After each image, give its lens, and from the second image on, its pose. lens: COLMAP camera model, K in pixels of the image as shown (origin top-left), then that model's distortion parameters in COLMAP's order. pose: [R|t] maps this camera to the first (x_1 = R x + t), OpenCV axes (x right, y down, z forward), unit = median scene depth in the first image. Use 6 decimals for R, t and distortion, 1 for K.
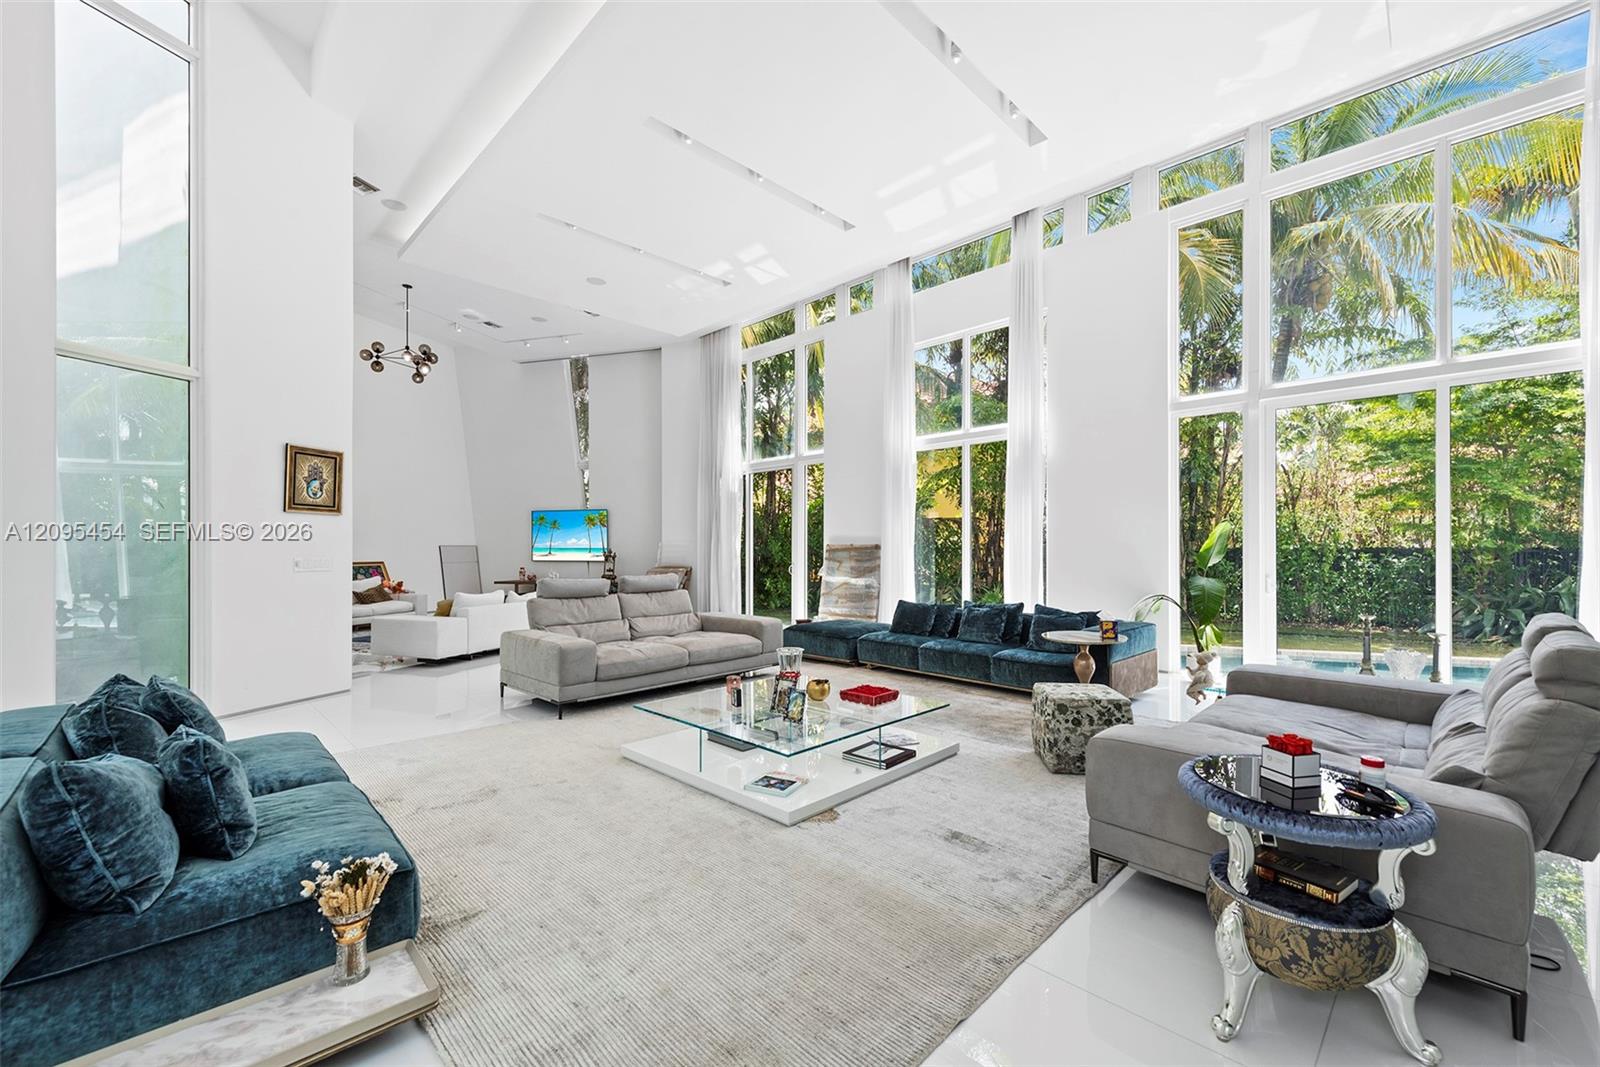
lens RADIAL K [[657.9, 0, 815.5], [0, 657.9, 545.4], [0, 0, 1]] dist [0.002558, -0.000683]
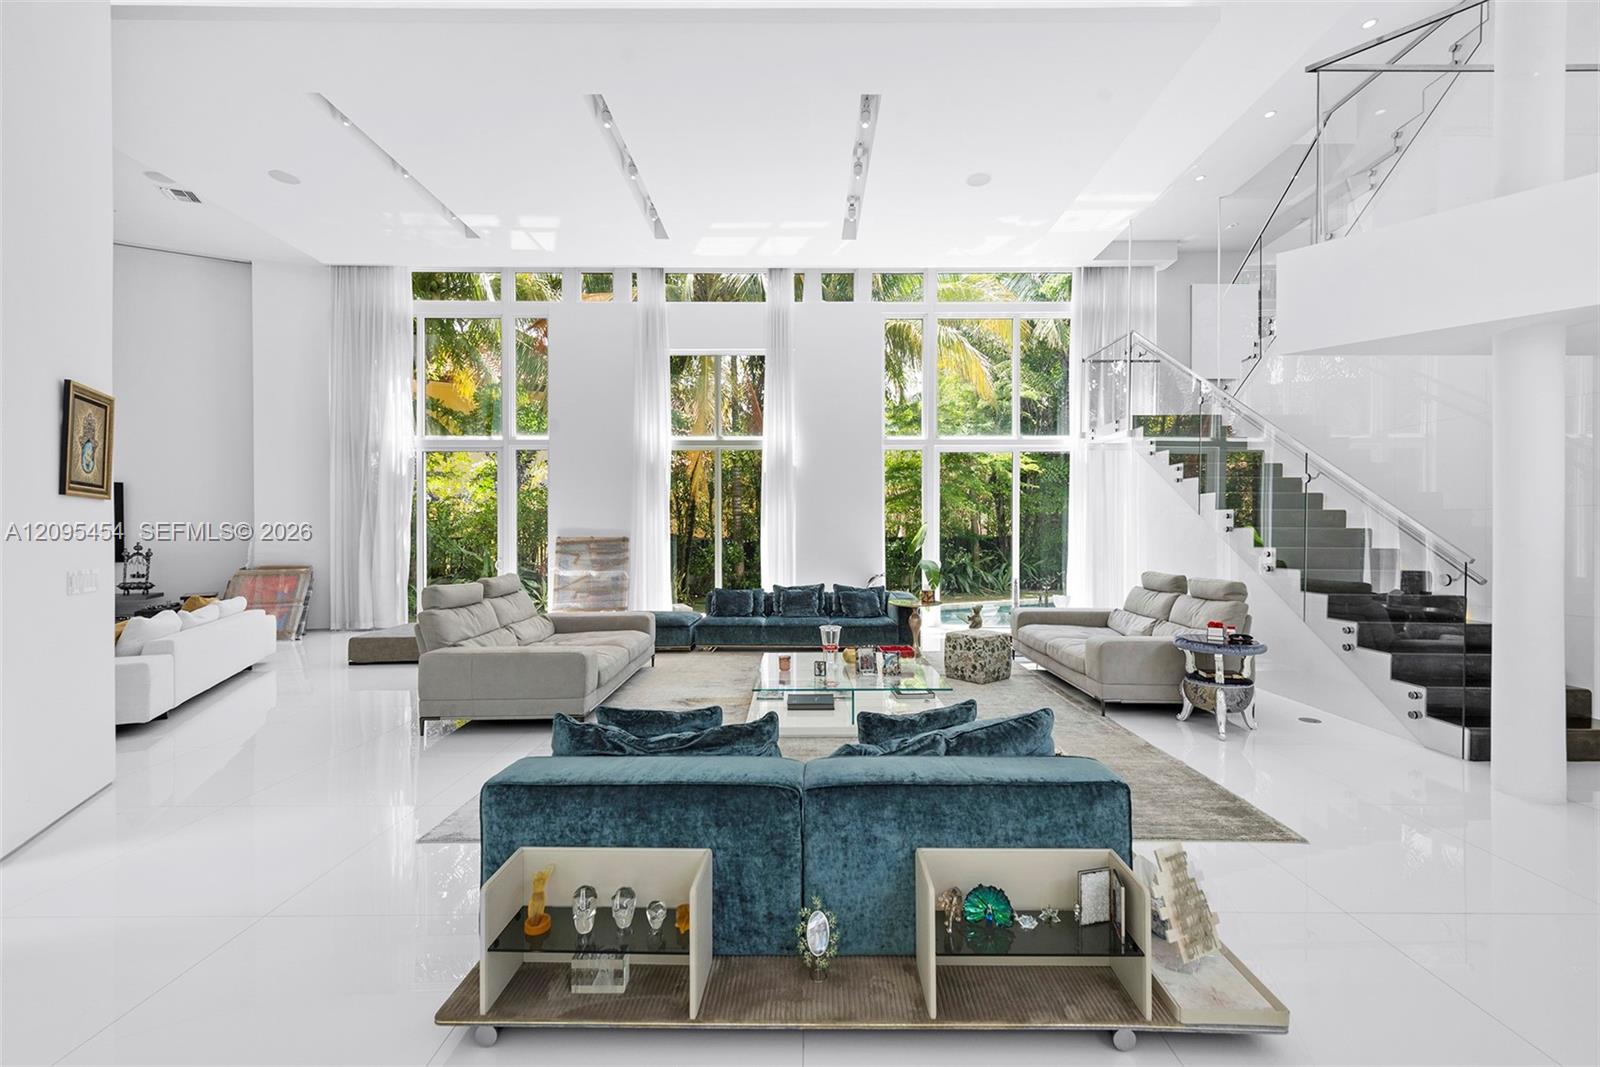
lens RADIAL K [[657.9, 0, 807.3], [0, 657.9, 529.6], [0, 0, 1]] dist [0.002558, -0.000683]
pose [[0.700155, -0.000445, 0.713991, -0.420704], [-0.000119, 1.000000, 0.000740, -0.013092], [-0.713991, -0.000603, 0.700154, 0.077932]]
